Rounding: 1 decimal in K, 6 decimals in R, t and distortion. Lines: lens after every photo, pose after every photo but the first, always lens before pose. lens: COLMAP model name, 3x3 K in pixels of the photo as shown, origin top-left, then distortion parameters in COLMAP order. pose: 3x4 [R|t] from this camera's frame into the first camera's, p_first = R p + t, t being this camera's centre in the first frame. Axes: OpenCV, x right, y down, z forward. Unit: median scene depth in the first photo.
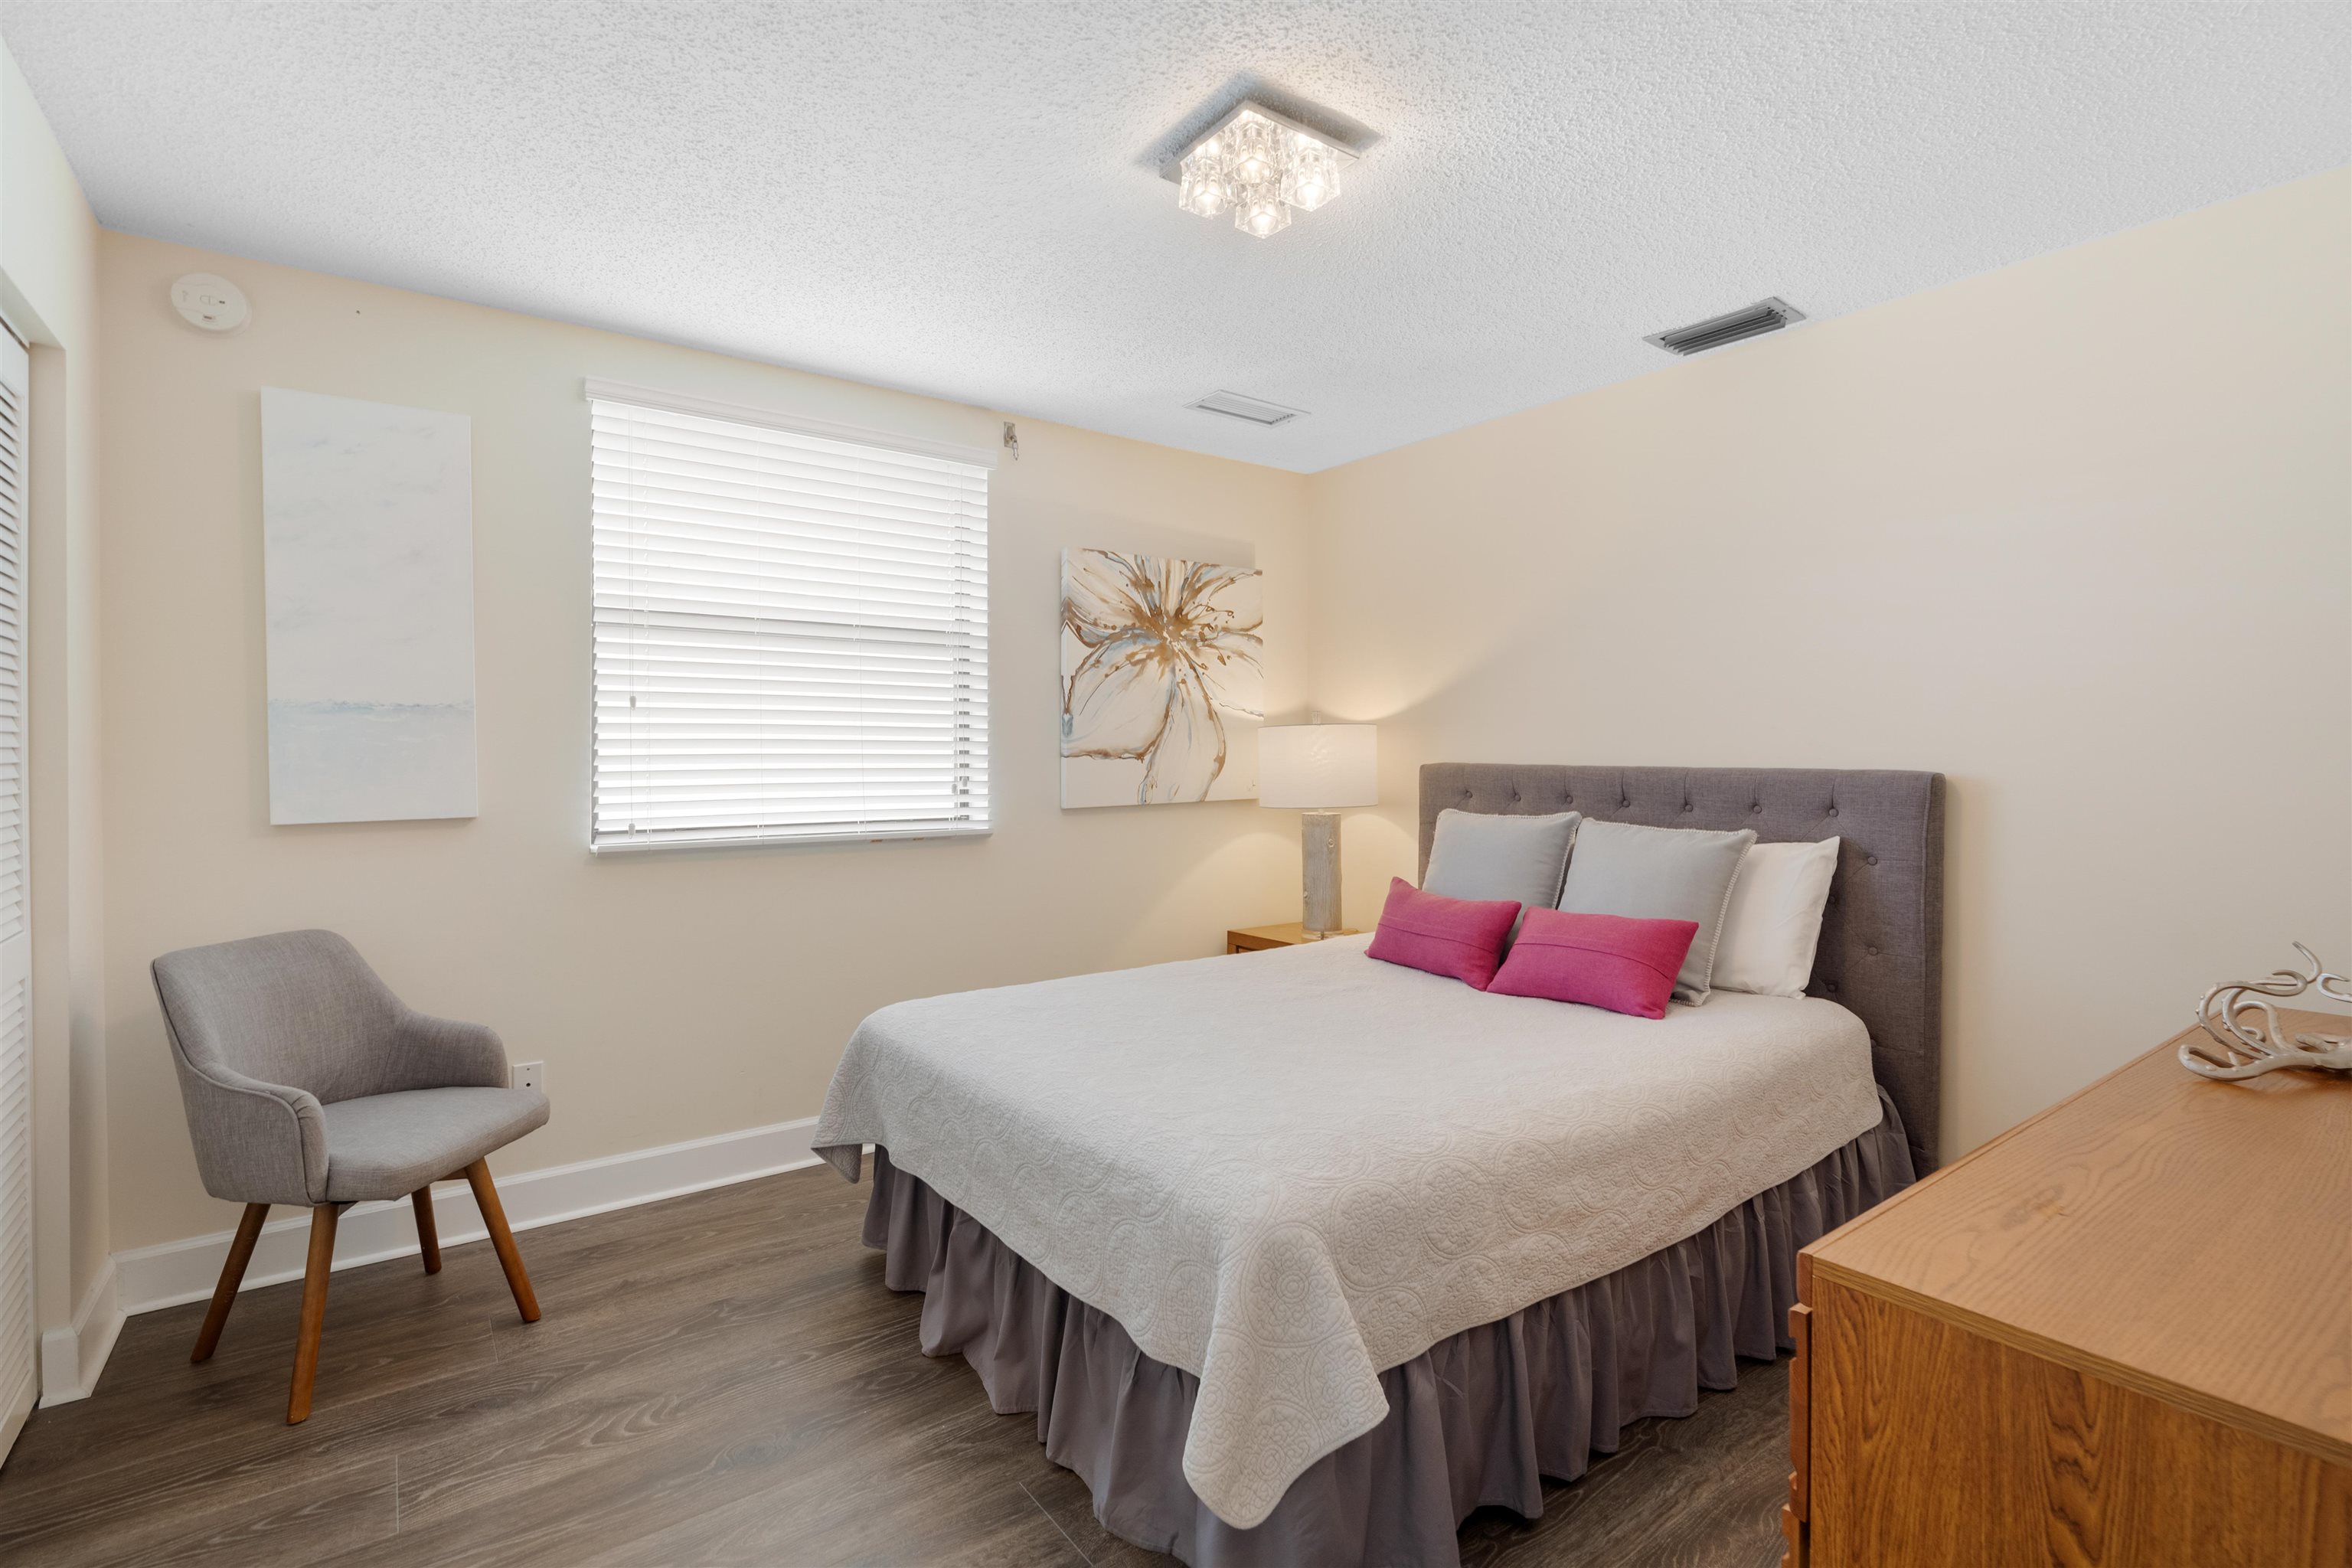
lens RADIAL K [[1083.8, 0, 1197.4], [0, 1083.8, 766.4], [0, 0, 1]] dist [-0.007485, 0.002599]
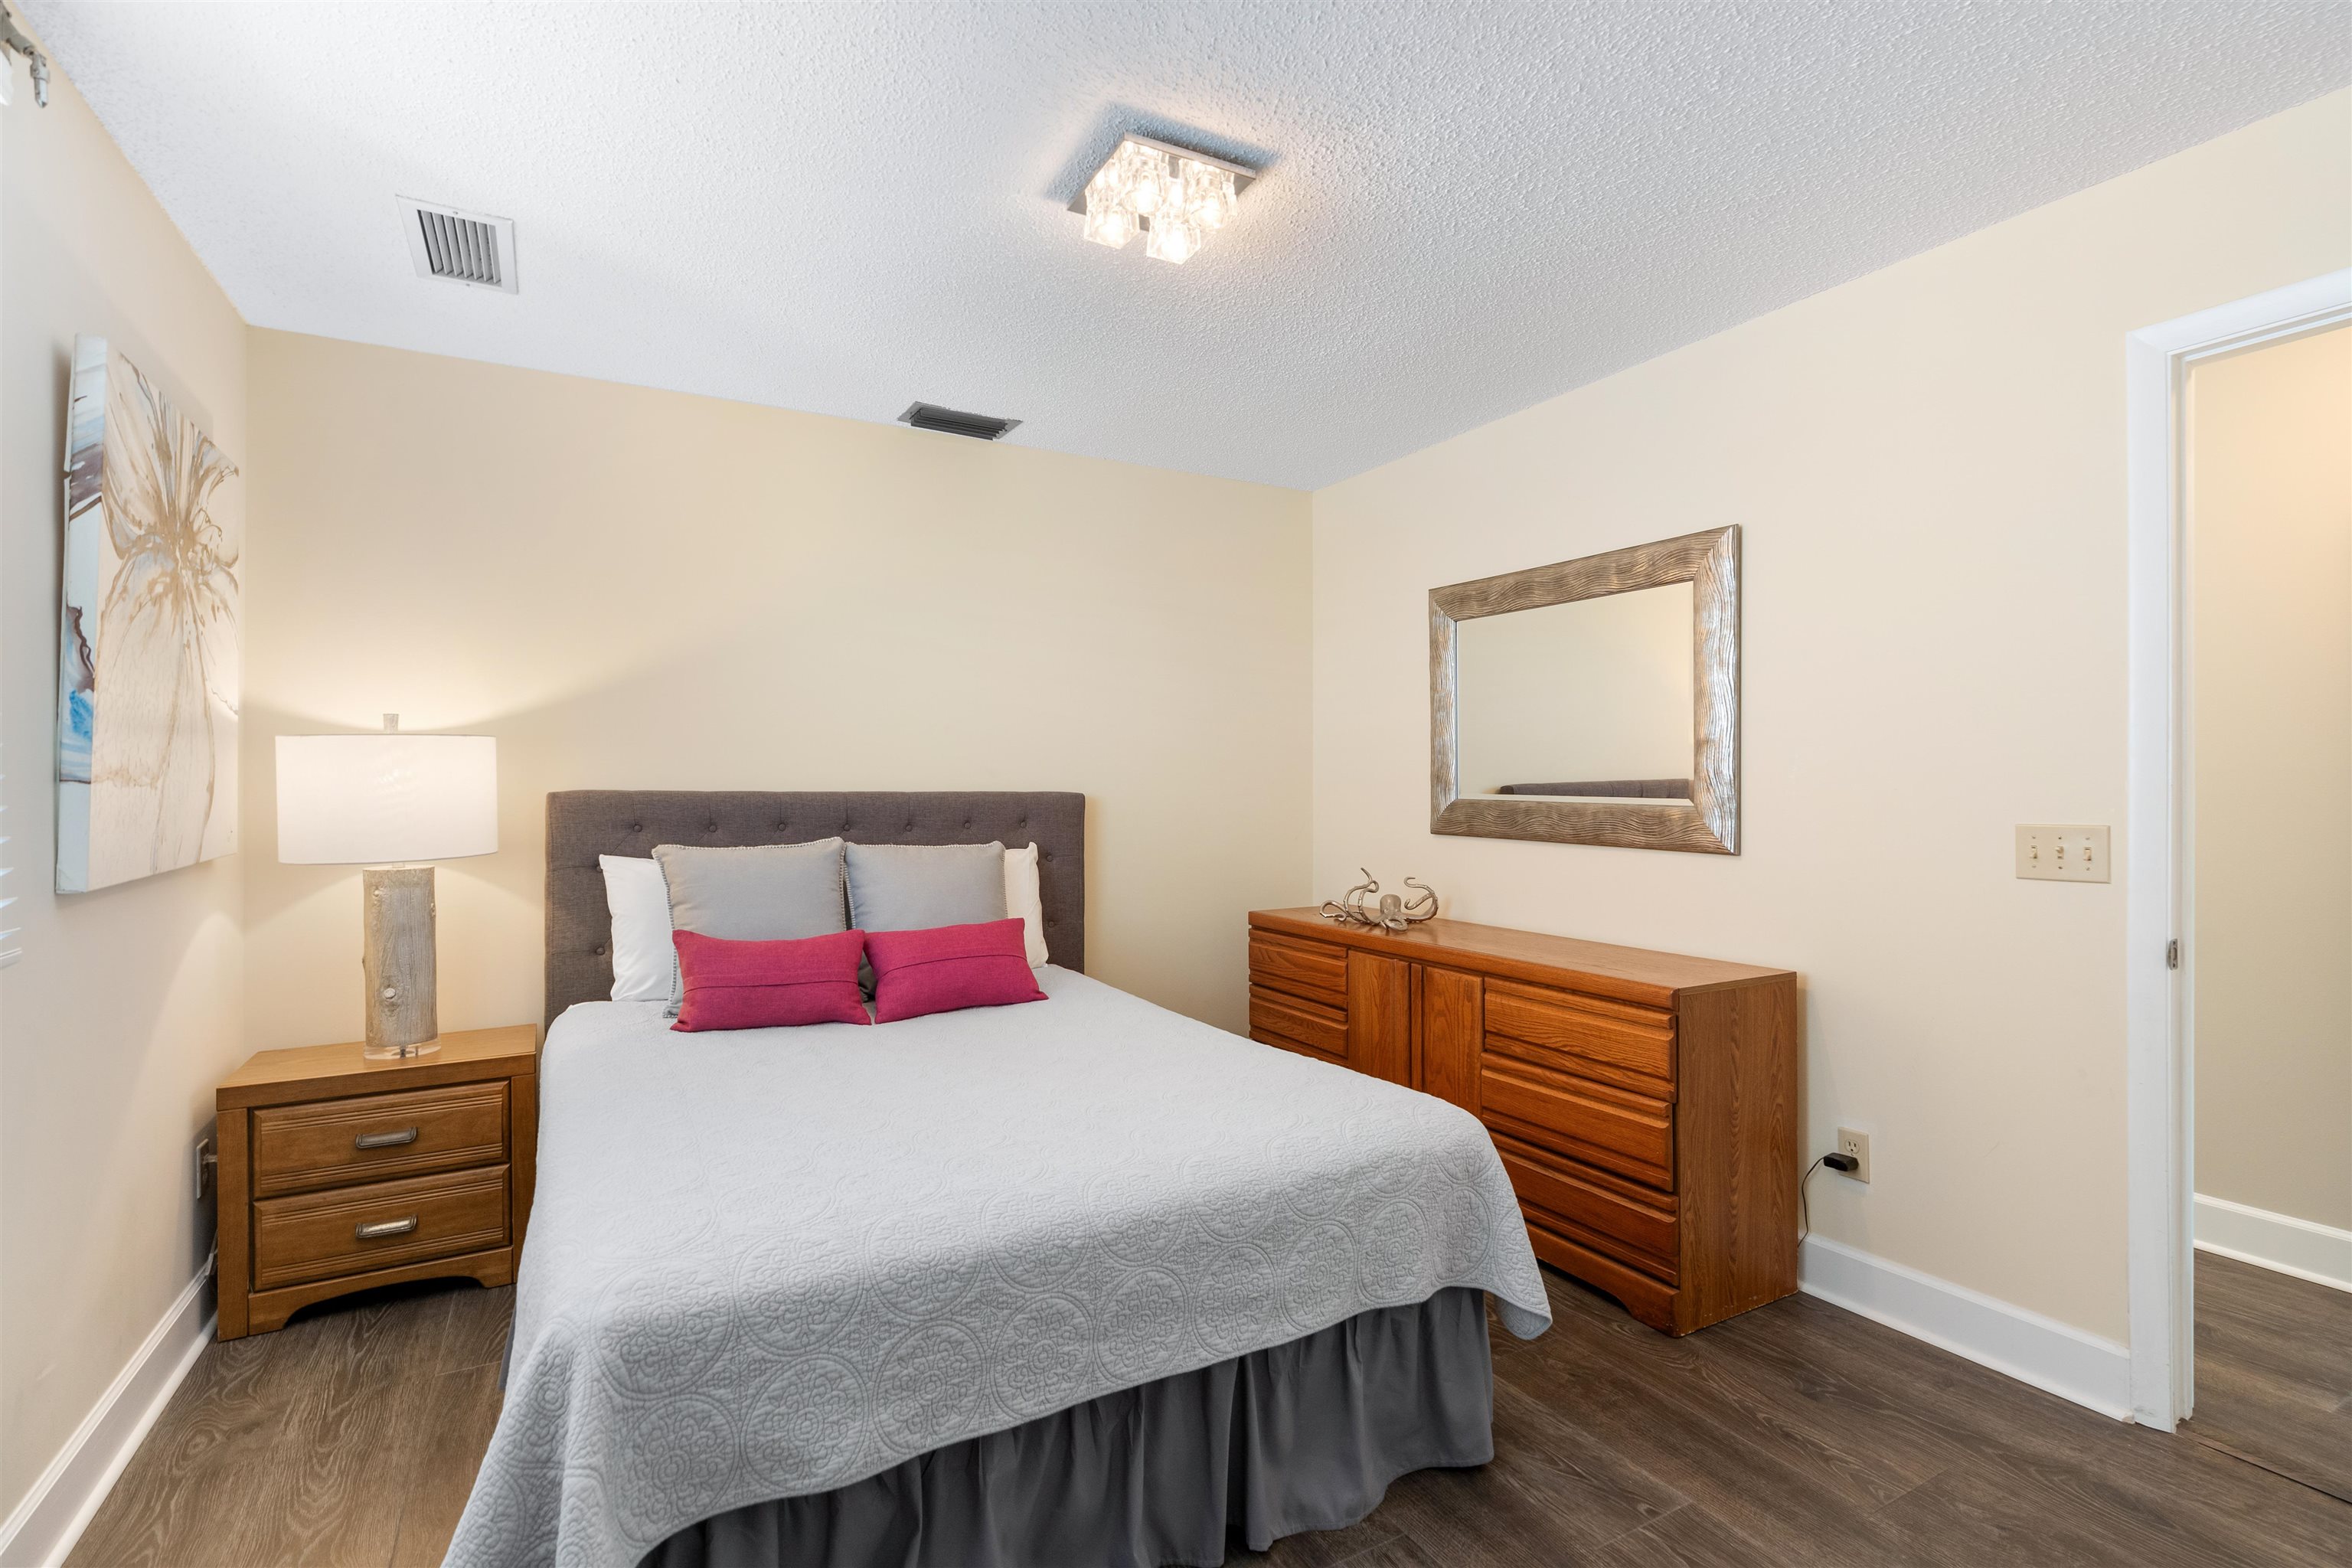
lens RADIAL K [[1083.8, 0, 1196.1], [0, 1083.8, 786.8], [0, 0, 1]] dist [-0.007485, 0.002599]
pose [[0.137545, -0.002573, 0.990492, -0.516727], [0.011344, 0.999935, 0.001022, -0.001635], [-0.990430, 0.011095, 0.137566, 0.458275]]
